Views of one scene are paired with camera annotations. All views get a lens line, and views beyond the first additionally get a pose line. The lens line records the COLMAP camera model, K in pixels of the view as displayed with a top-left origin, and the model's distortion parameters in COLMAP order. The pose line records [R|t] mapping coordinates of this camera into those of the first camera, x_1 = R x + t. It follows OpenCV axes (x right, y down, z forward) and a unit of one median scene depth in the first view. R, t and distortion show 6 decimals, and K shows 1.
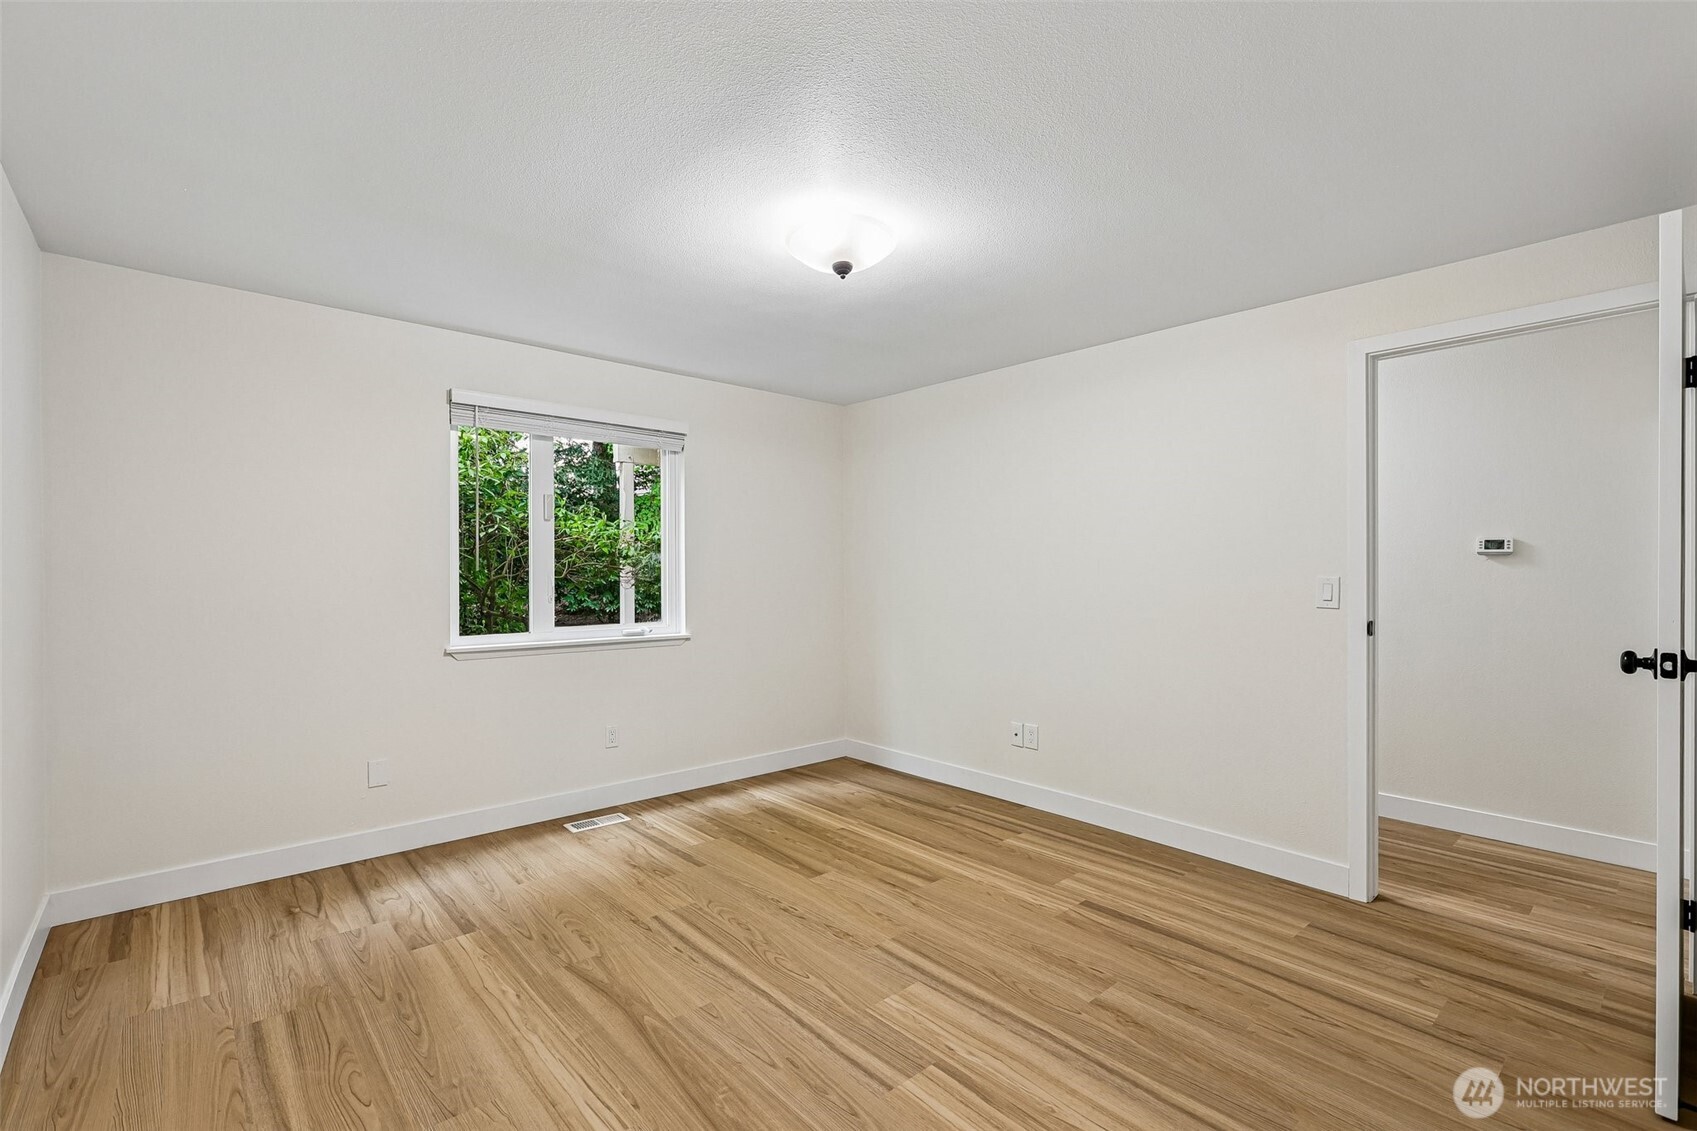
lens RADIAL K [[758.0, 0, 856.4], [0, 758.0, 569.7], [0, 0, 1]] dist [-0.002908, 0.001838]
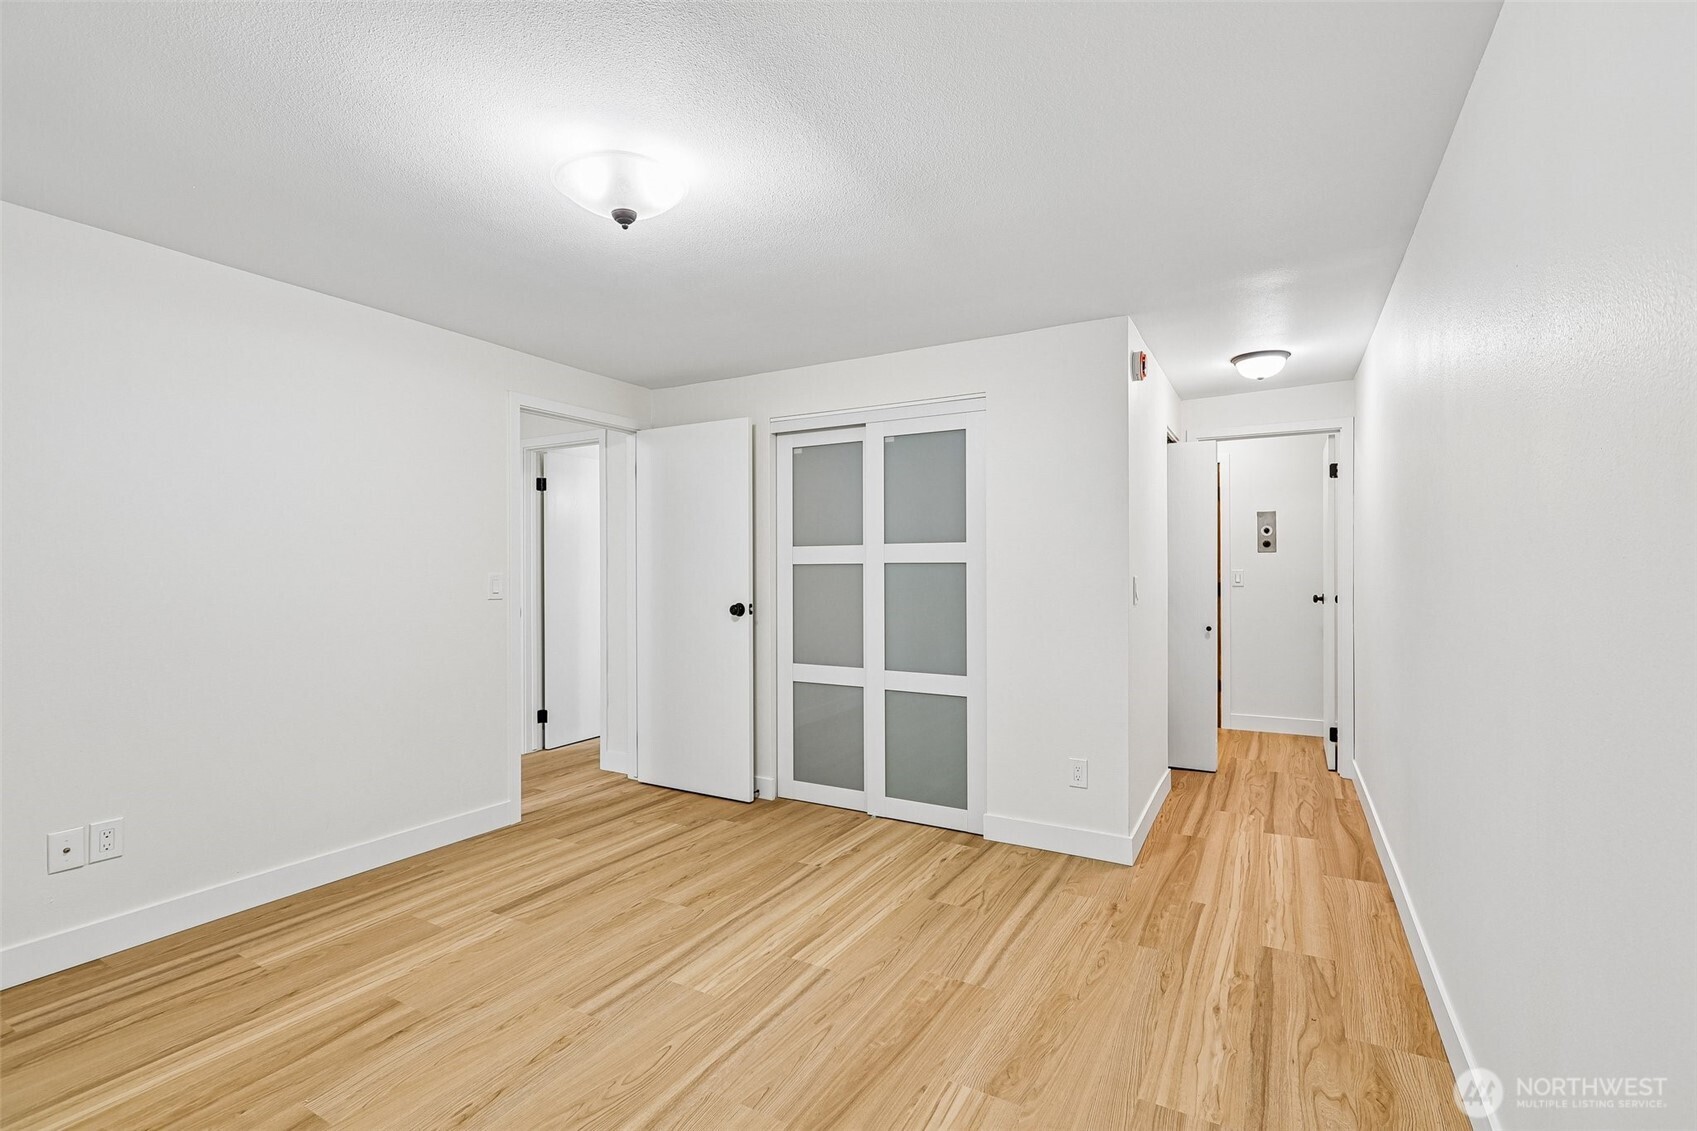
lens RADIAL K [[758.0, 0, 855.4], [0, 758.0, 569.7], [0, 0, 1]] dist [-0.002908, 0.001838]
pose [[-0.322464, -0.001431, 0.946581, -0.904108], [-0.001984, 0.999998, 0.000836, -0.000538], [-0.946580, -0.001608, -0.322466, 1.038059]]
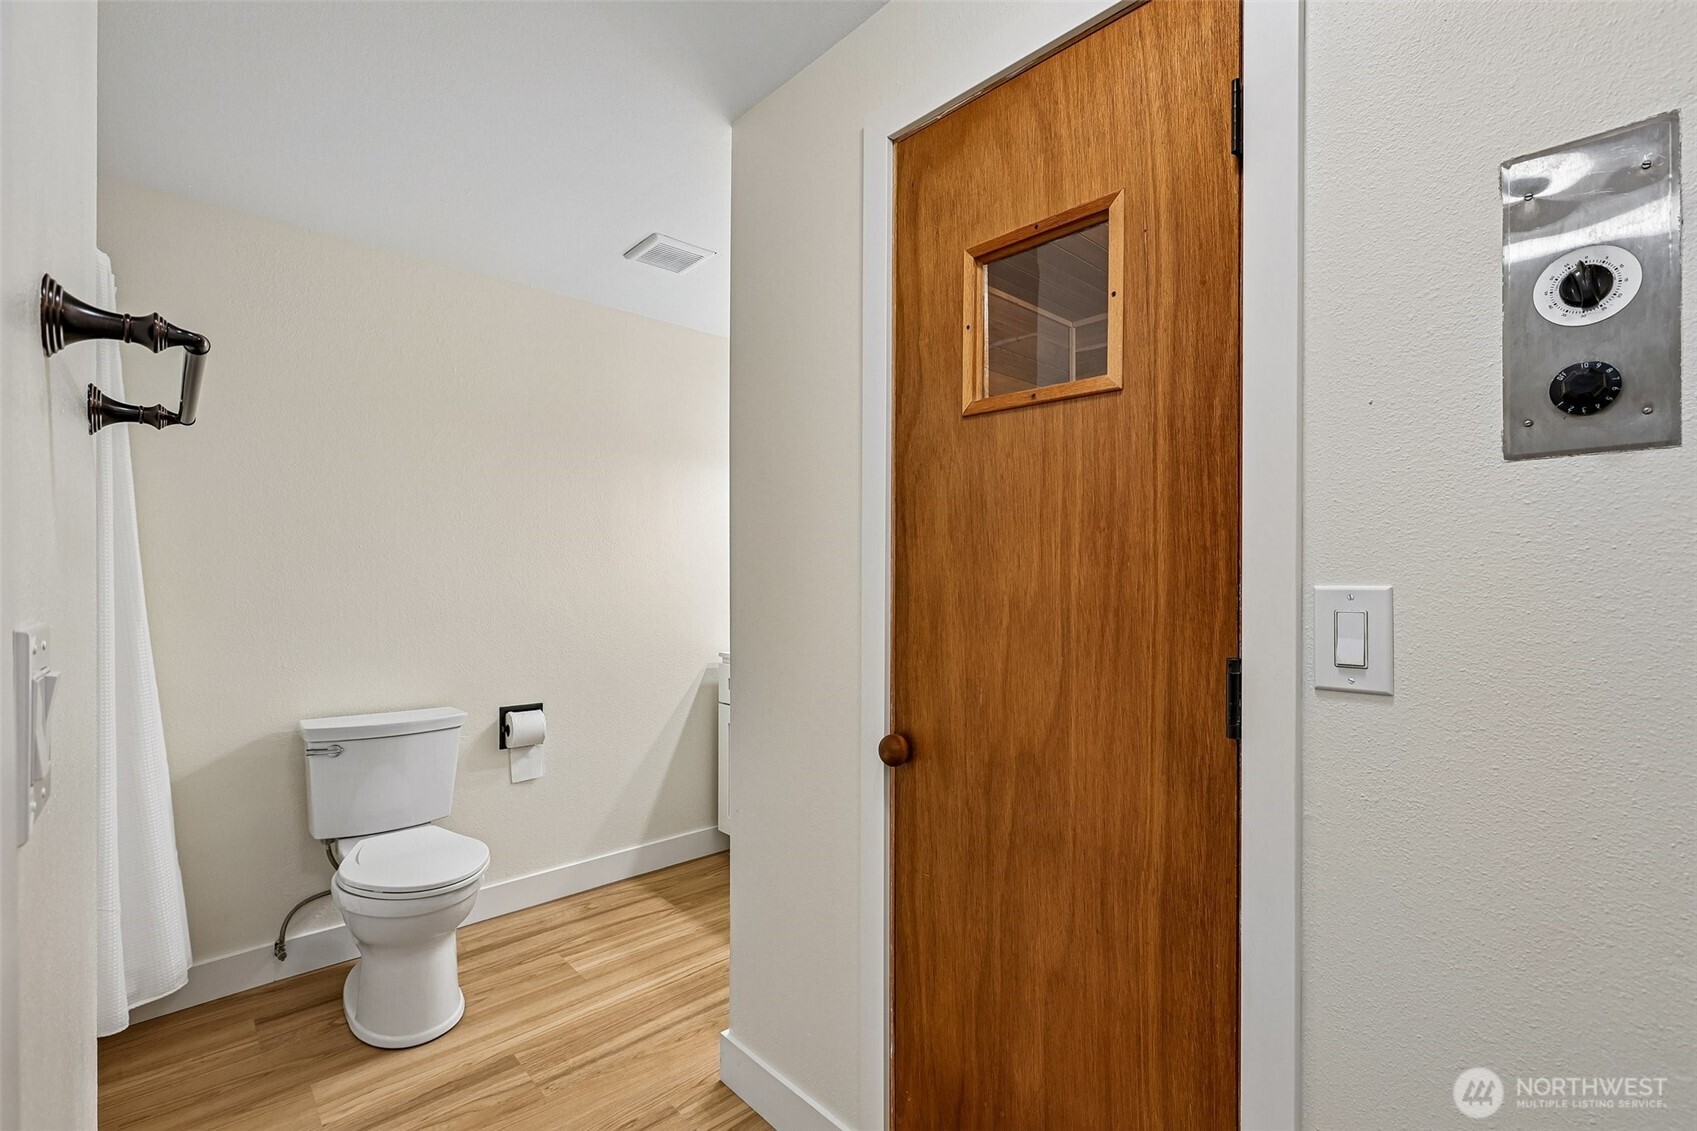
lens RADIAL K [[758.0, 0, 858.3], [0, 758.0, 570.4], [0, 0, 1]] dist [-0.002908, 0.001838]
pose [[-0.020237, 0.011178, 0.999733, -0.829611], [0.000022, 0.999937, -0.011180, -0.000648], [-0.999795, -0.000204, -0.020236, 0.956138]]
